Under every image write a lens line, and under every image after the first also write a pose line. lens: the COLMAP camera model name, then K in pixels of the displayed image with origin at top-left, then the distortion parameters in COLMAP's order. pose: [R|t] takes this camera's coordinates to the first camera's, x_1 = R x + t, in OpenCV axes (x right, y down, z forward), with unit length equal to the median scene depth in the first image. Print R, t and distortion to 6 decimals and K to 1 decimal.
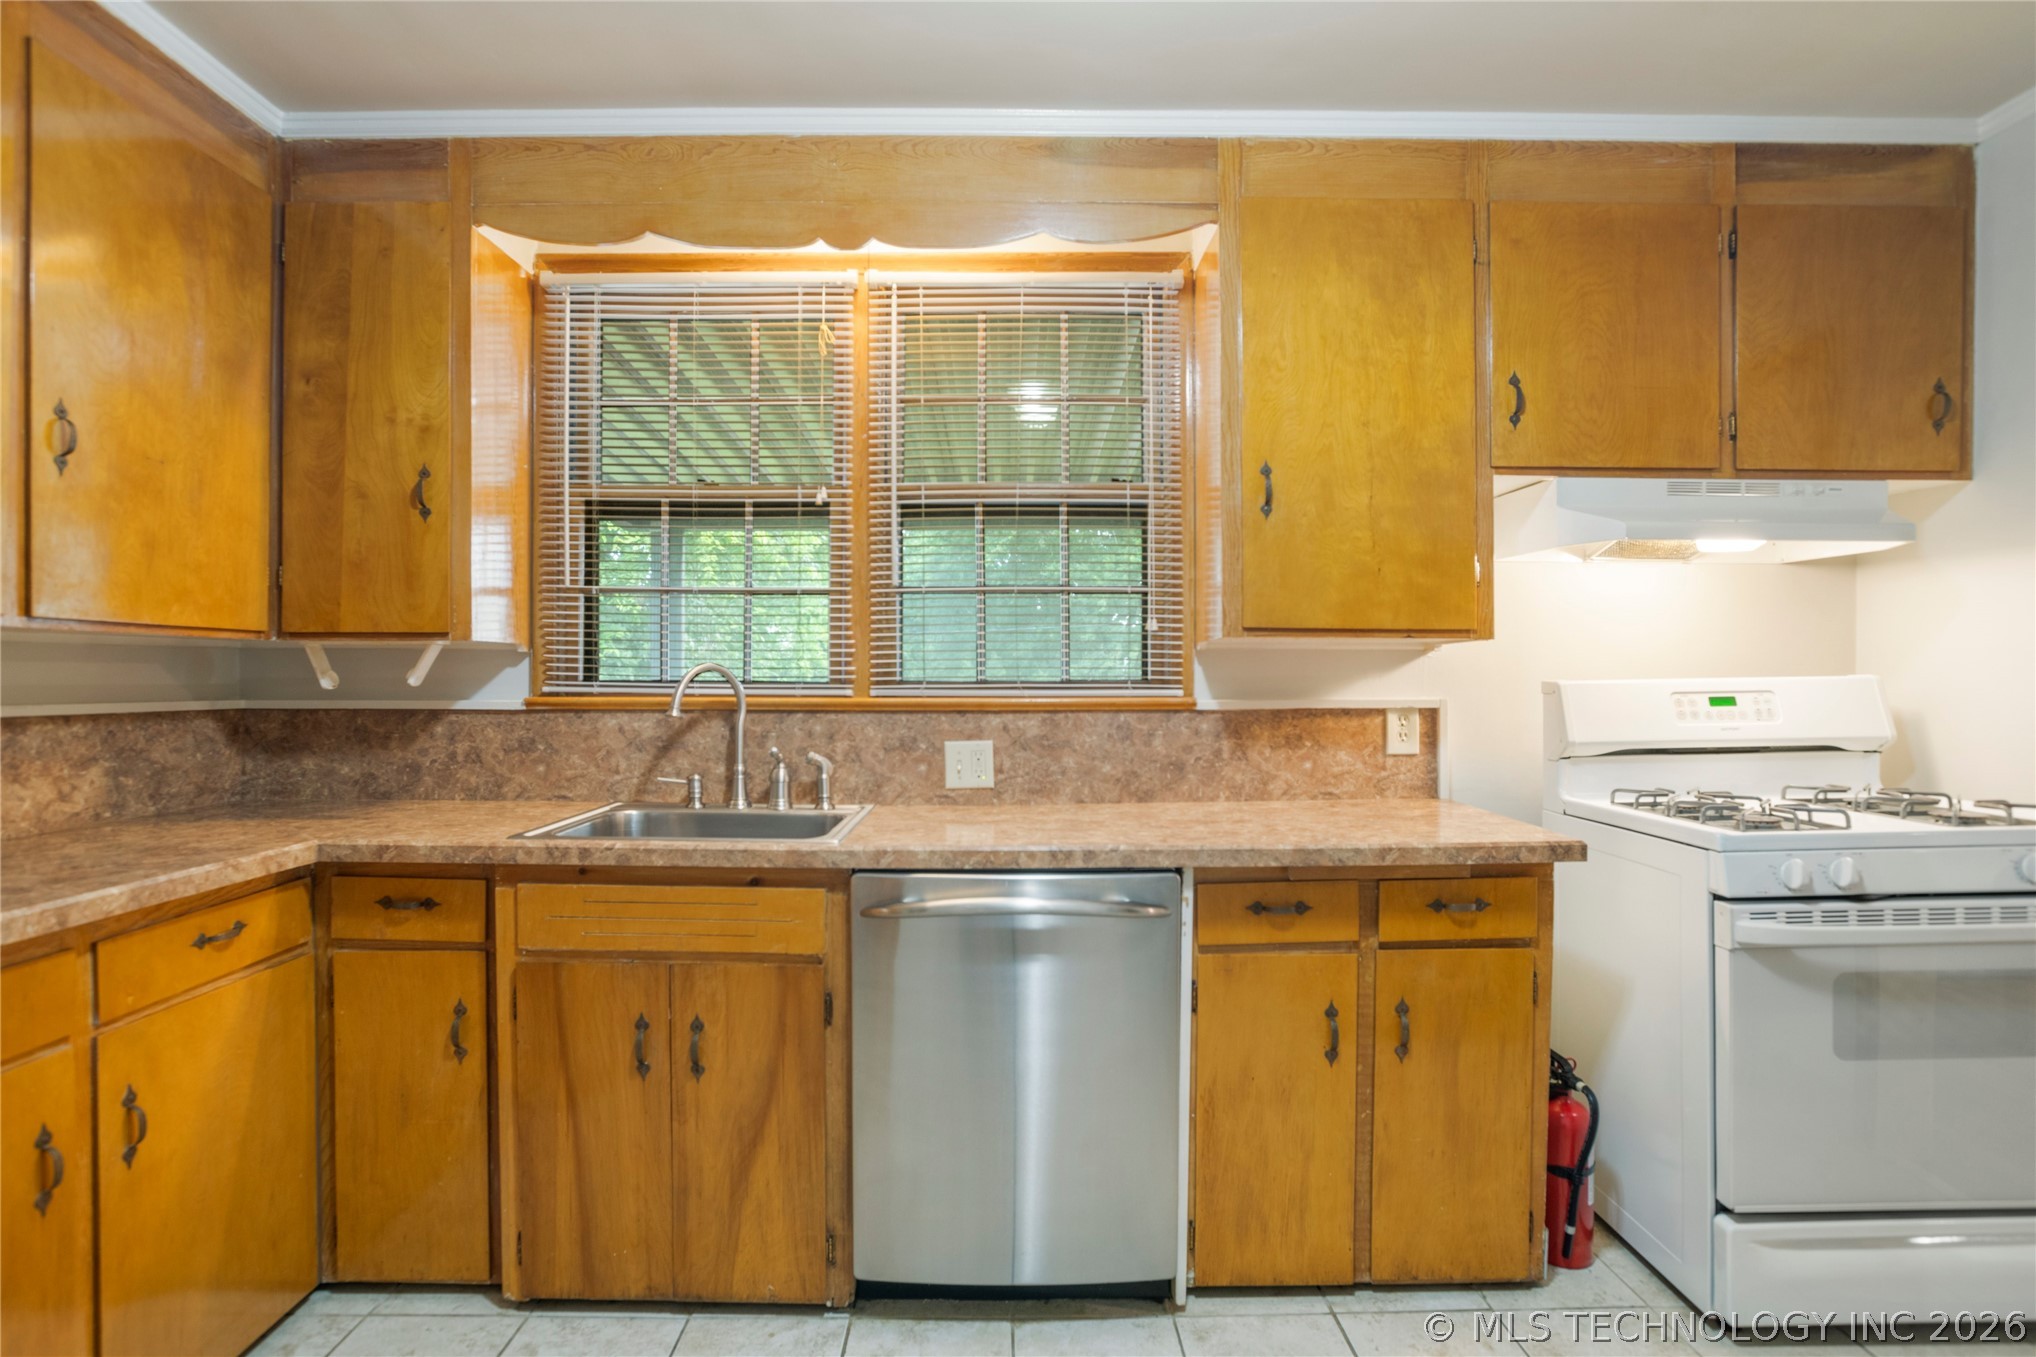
lens RADIAL K [[1075.6, 0, 1014.8], [0, 1075.6, 686.5], [0, 0, 1]] dist [-0.024305, 0.008547]
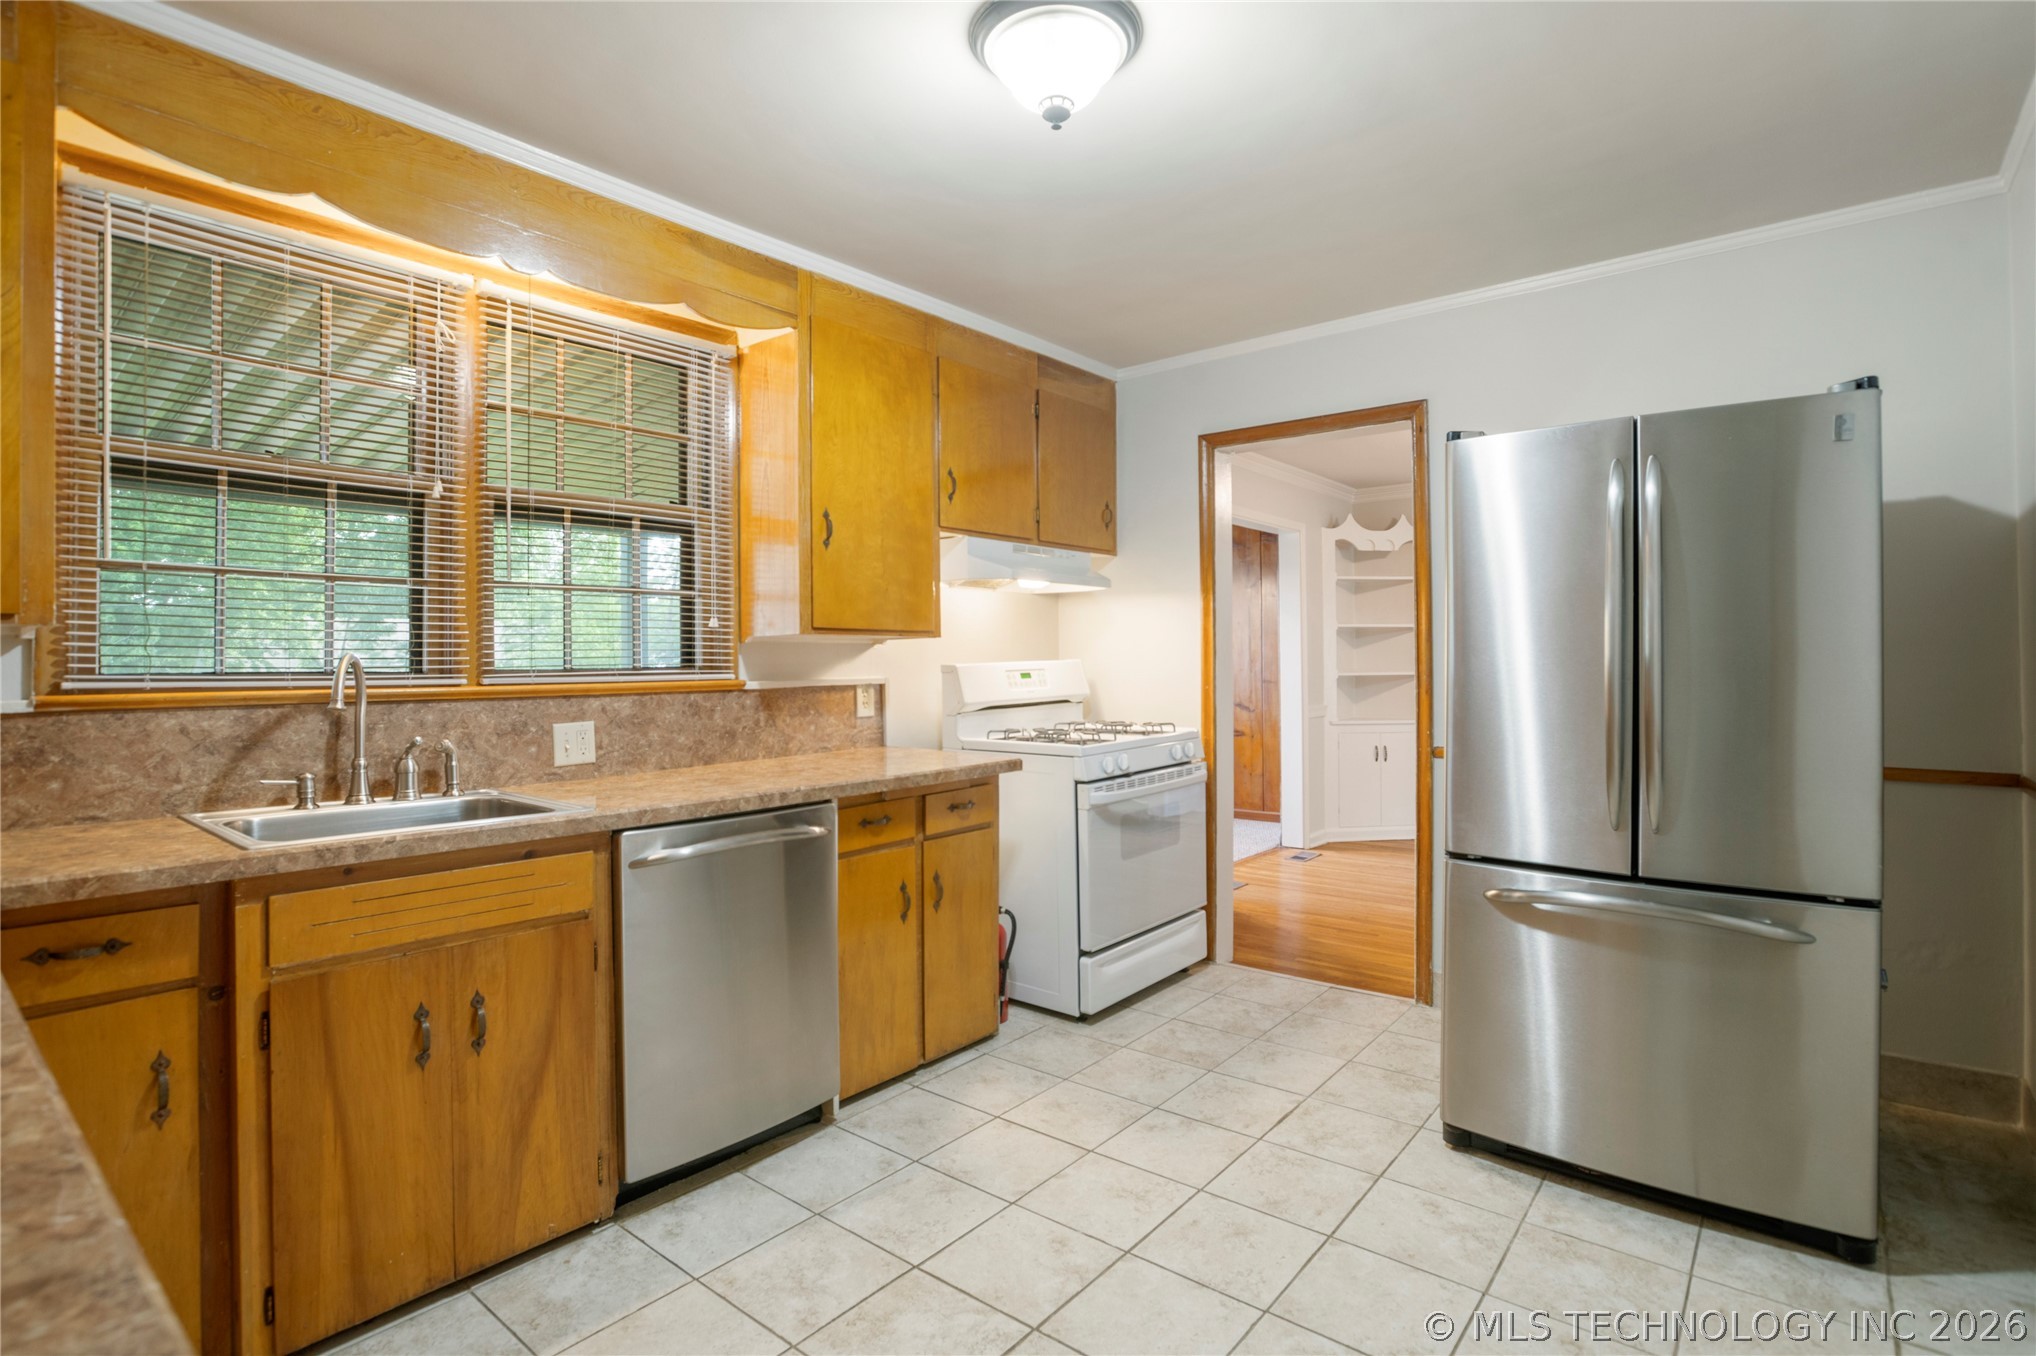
lens RADIAL K [[991.8, 0, 1021.8], [0, 991.8, 658.9], [0, 0, 1]] dist [-0.005774, 0.008510]
pose [[0.654386, -0.004672, 0.756146, -0.583749], [0.015998, 0.999843, -0.007667, -0.000364], [-0.755991, 0.017114, 0.654358, -0.031347]]
